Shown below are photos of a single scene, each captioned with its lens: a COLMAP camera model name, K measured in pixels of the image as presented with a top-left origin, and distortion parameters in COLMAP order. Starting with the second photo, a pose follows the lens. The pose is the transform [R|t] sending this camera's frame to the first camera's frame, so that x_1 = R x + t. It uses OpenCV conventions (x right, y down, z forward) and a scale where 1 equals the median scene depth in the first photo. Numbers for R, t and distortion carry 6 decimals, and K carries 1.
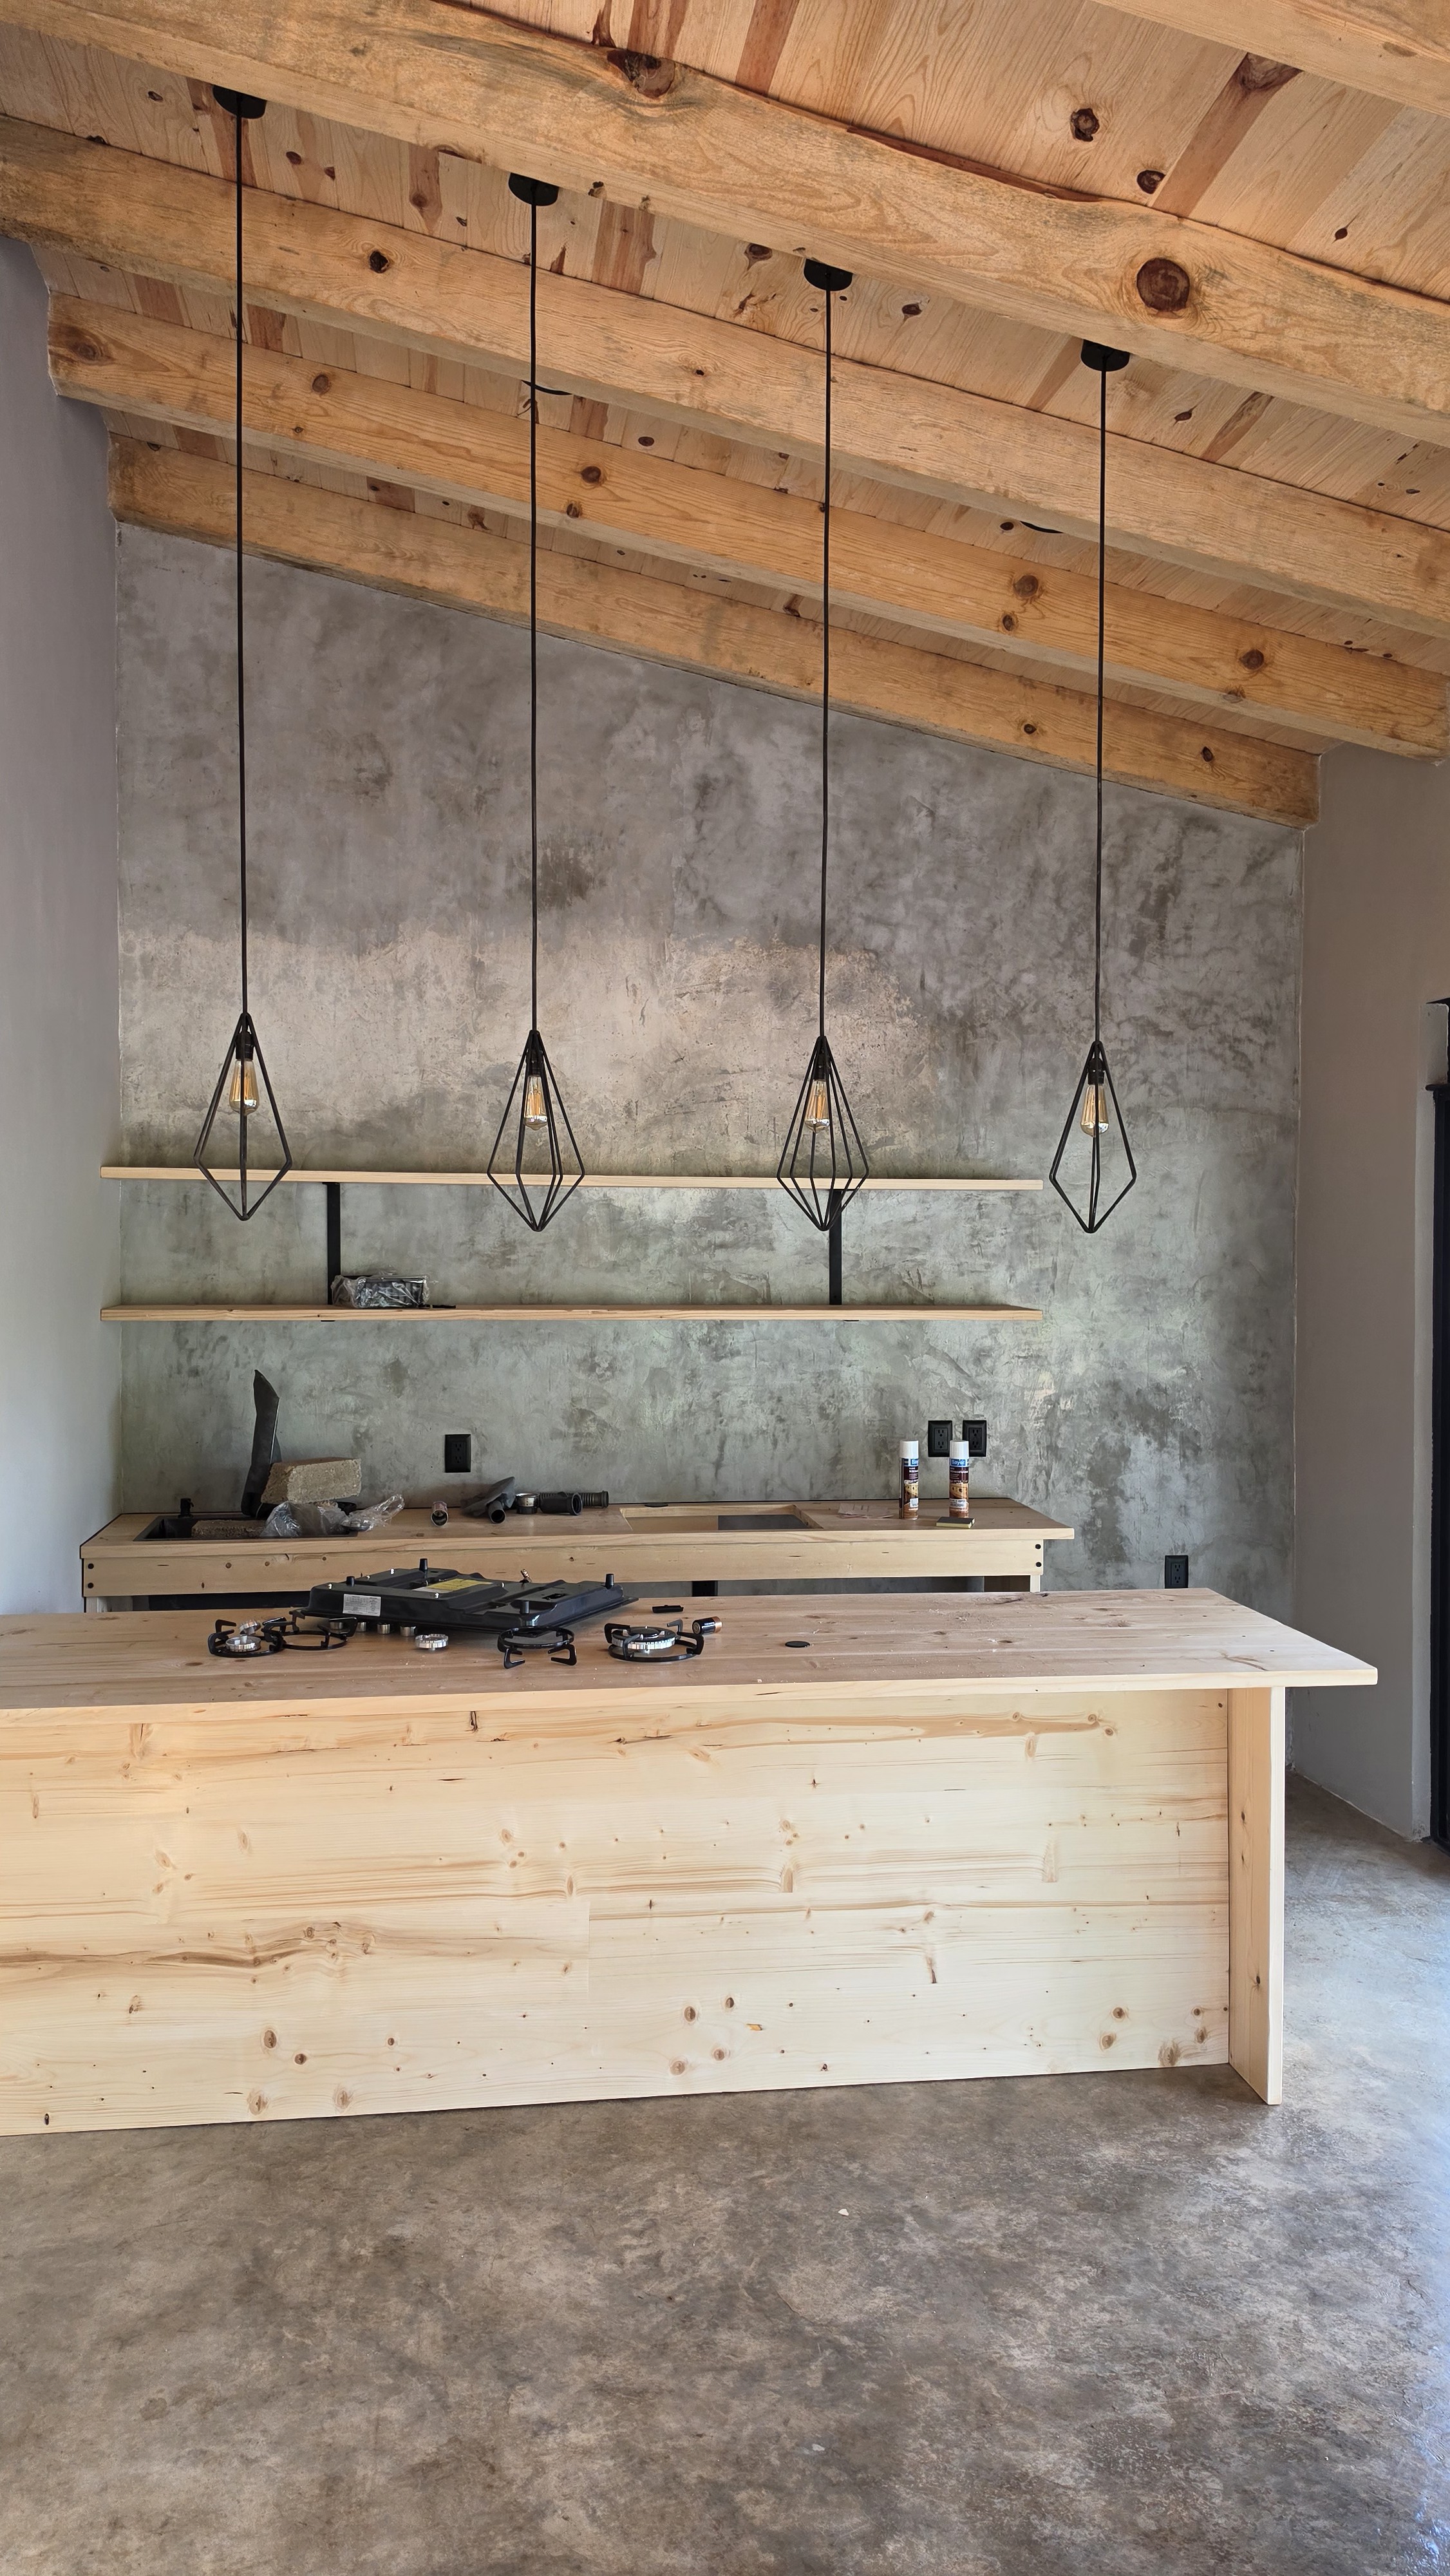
lens RADIAL K [[1759.6, 0, 726.0], [0, 1759.6, 1321.6], [0, 0, 1]] dist [0.139609, -0.255682]
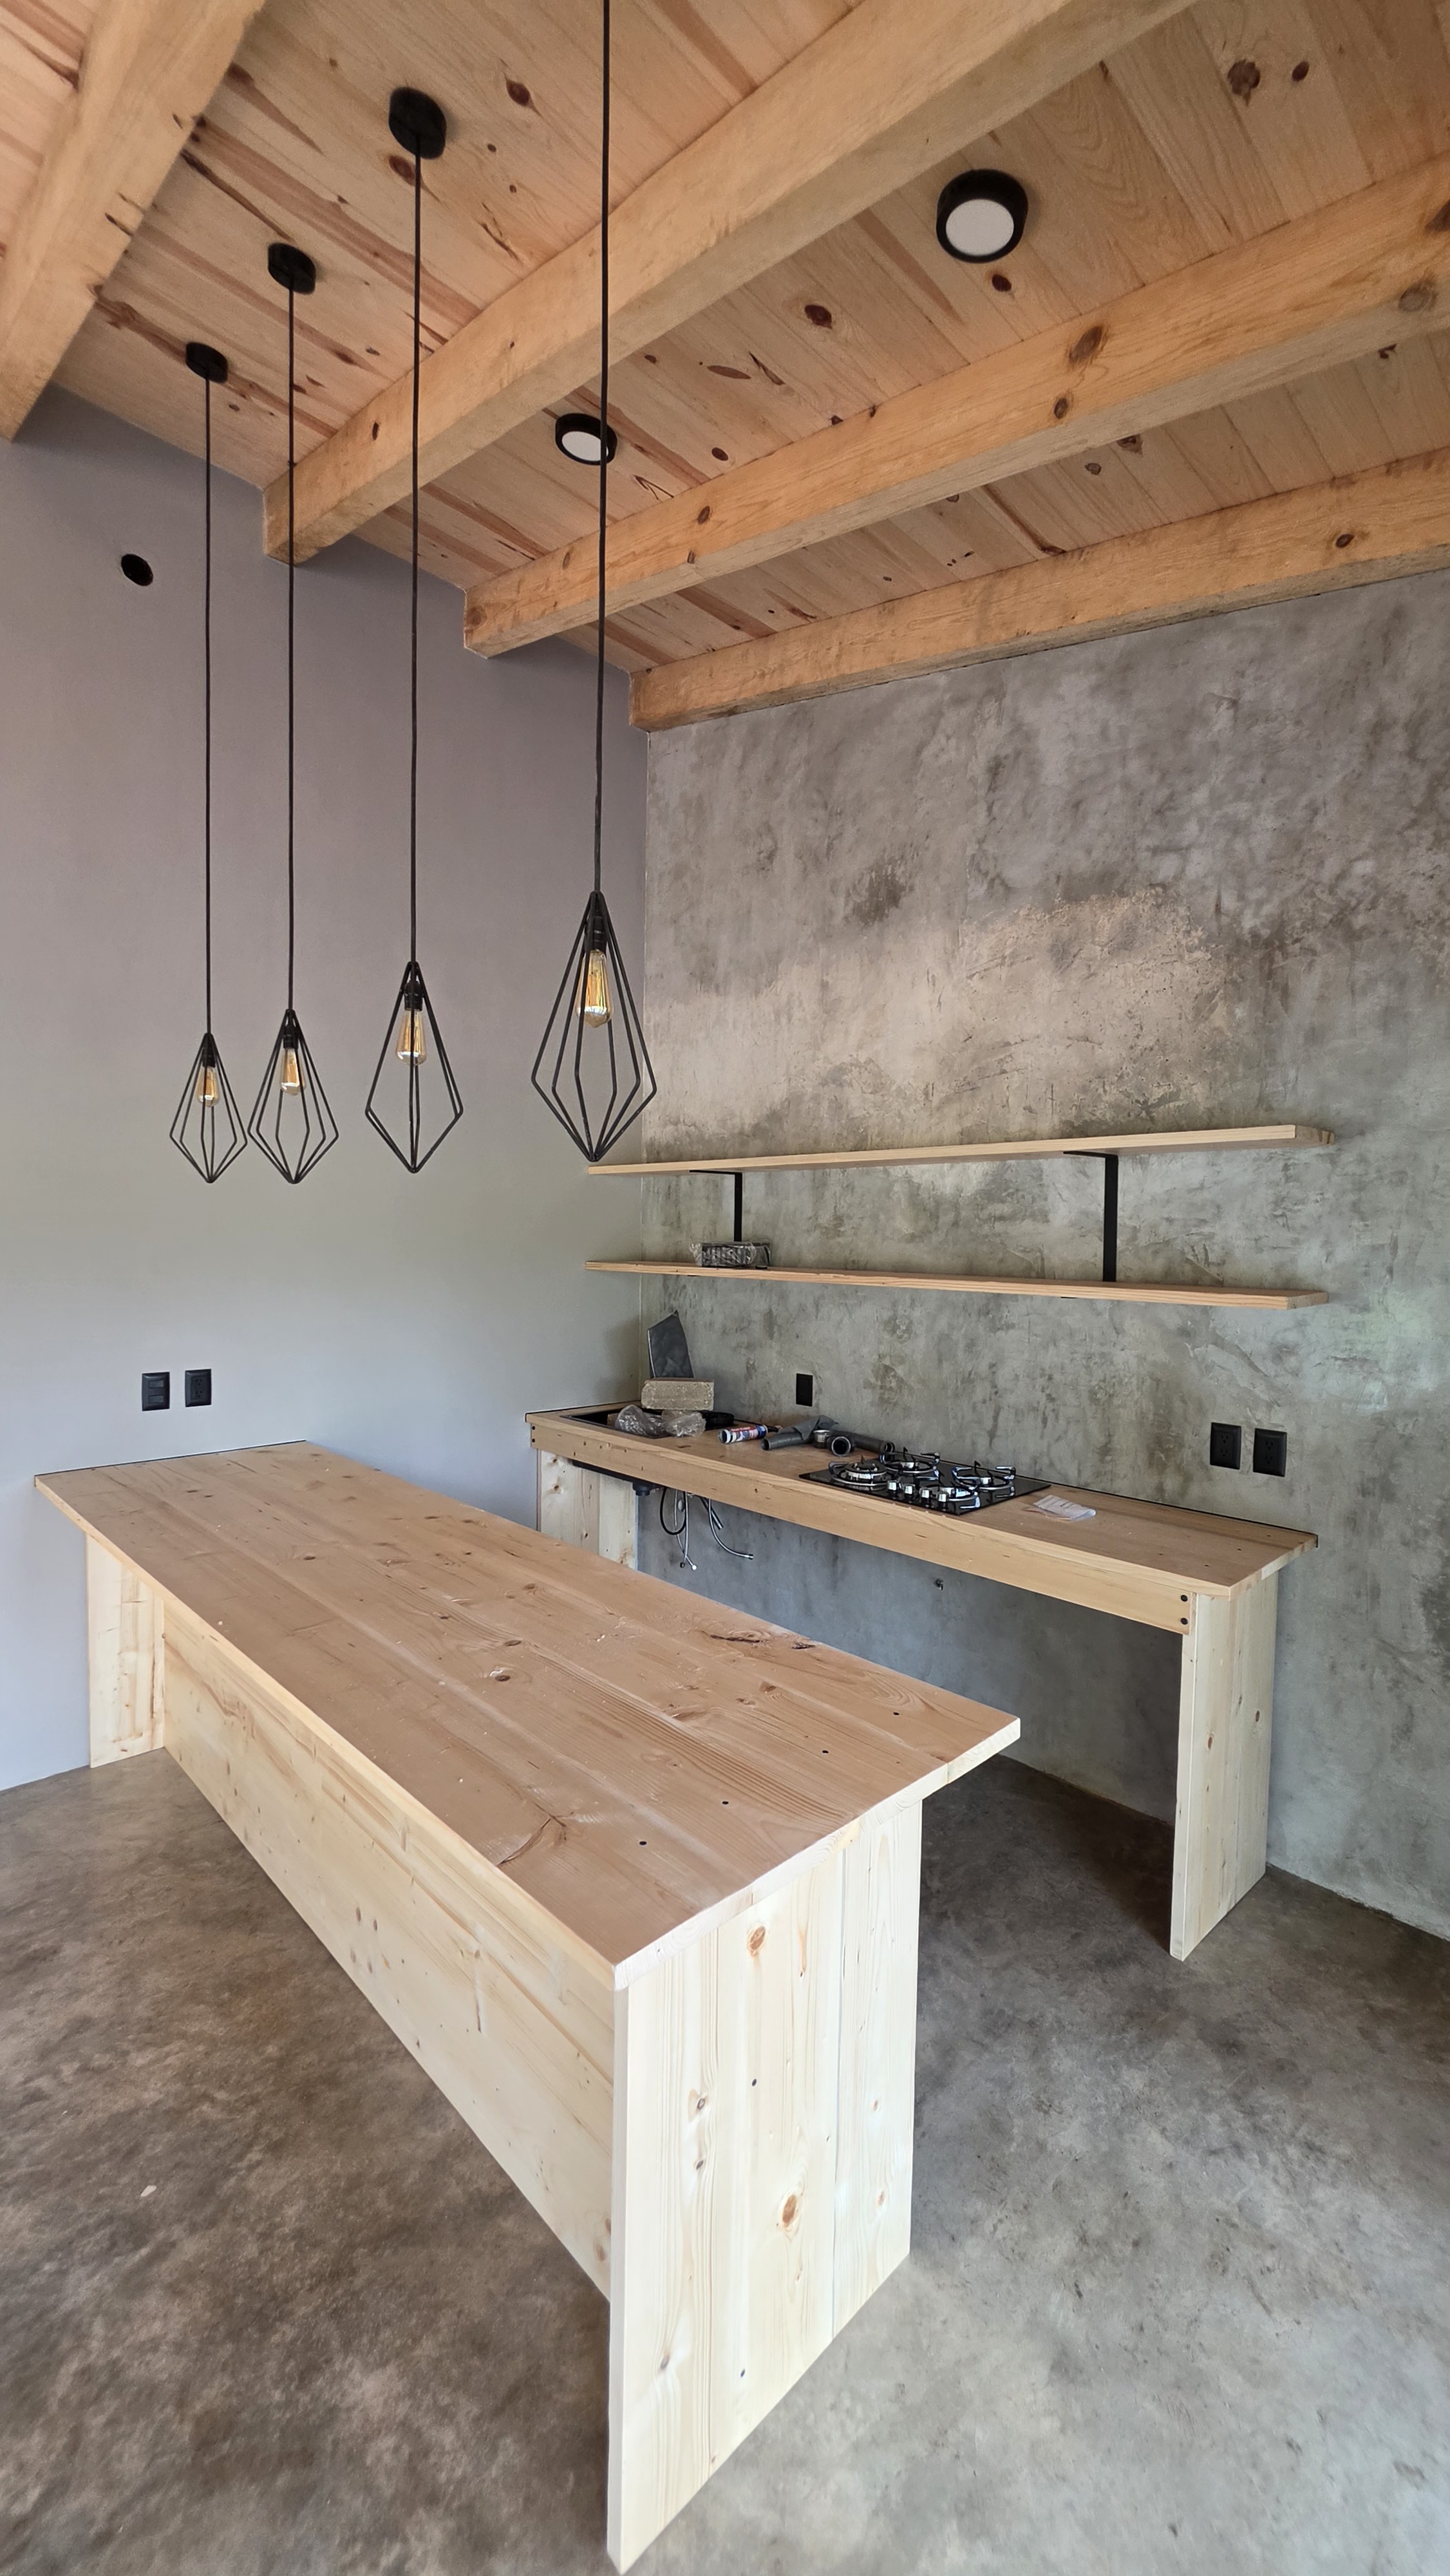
lens RADIAL K [[1030.4, 0, 742.8], [0, 1030.4, 1297.3], [0, 0, 1]] dist [-0.003968, 0.000982]
pose [[0.586083, 0.050295, -0.808688, 0.390424], [-0.051397, 0.998369, 0.024844, -0.004933], [0.808619, 0.027003, 0.587712, 0.537217]]
